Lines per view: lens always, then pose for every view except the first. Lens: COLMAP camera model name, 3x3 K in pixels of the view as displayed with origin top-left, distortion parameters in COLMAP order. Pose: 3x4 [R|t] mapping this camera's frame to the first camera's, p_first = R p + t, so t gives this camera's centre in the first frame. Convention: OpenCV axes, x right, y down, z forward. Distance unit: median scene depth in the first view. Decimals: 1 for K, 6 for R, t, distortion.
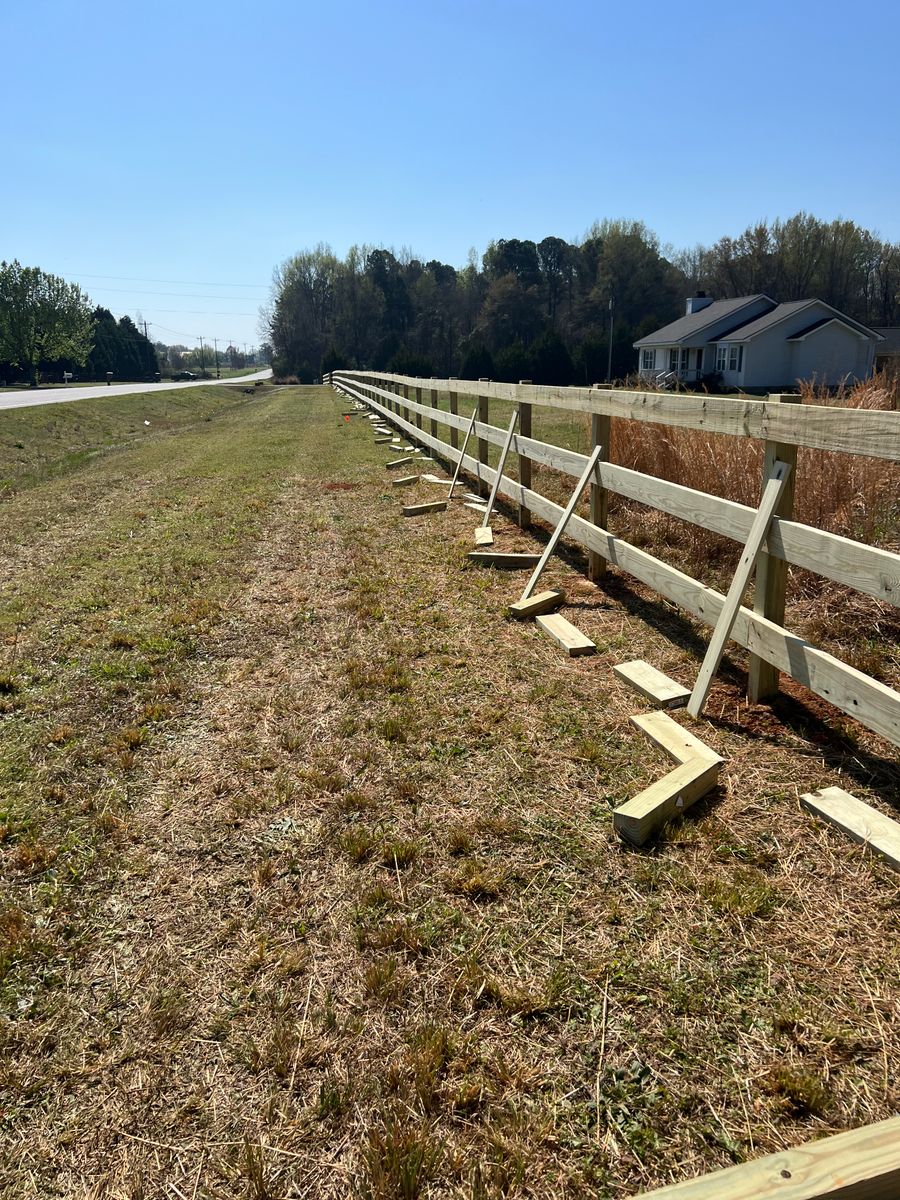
lens RADIAL K [[851.1, 0, 450.0], [0, 851.1, 600.0], [0, 0, 1]] dist [0.012448, -0.005353]
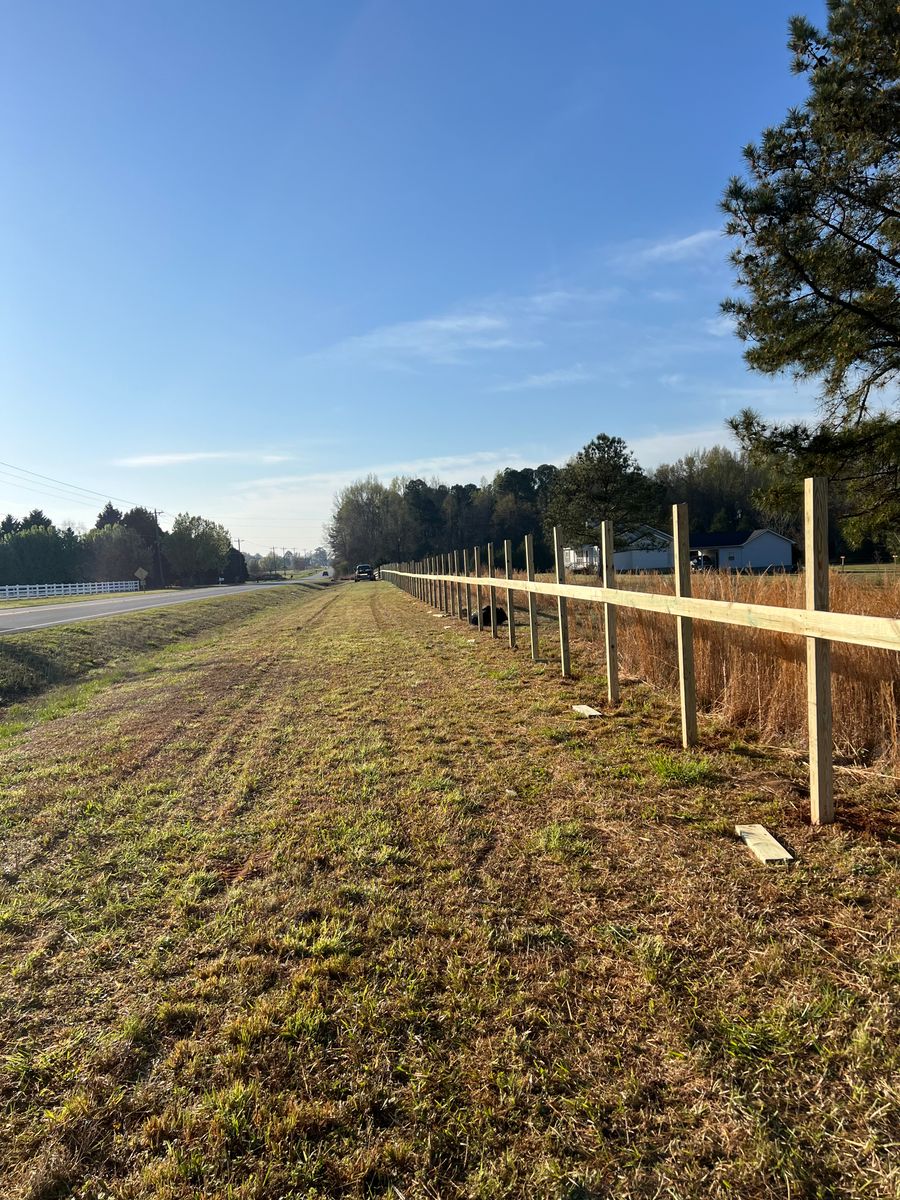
lens RADIAL K [[851.1, 0, 450.0], [0, 851.1, 600.0], [0, 0, 1]] dist [0.012448, -0.005353]
pose [[0.997990, -0.038093, -0.050653, 0.030713], [0.026034, 0.975071, -0.220362, 0.061478], [0.057785, 0.218601, 0.974102, -0.233529]]
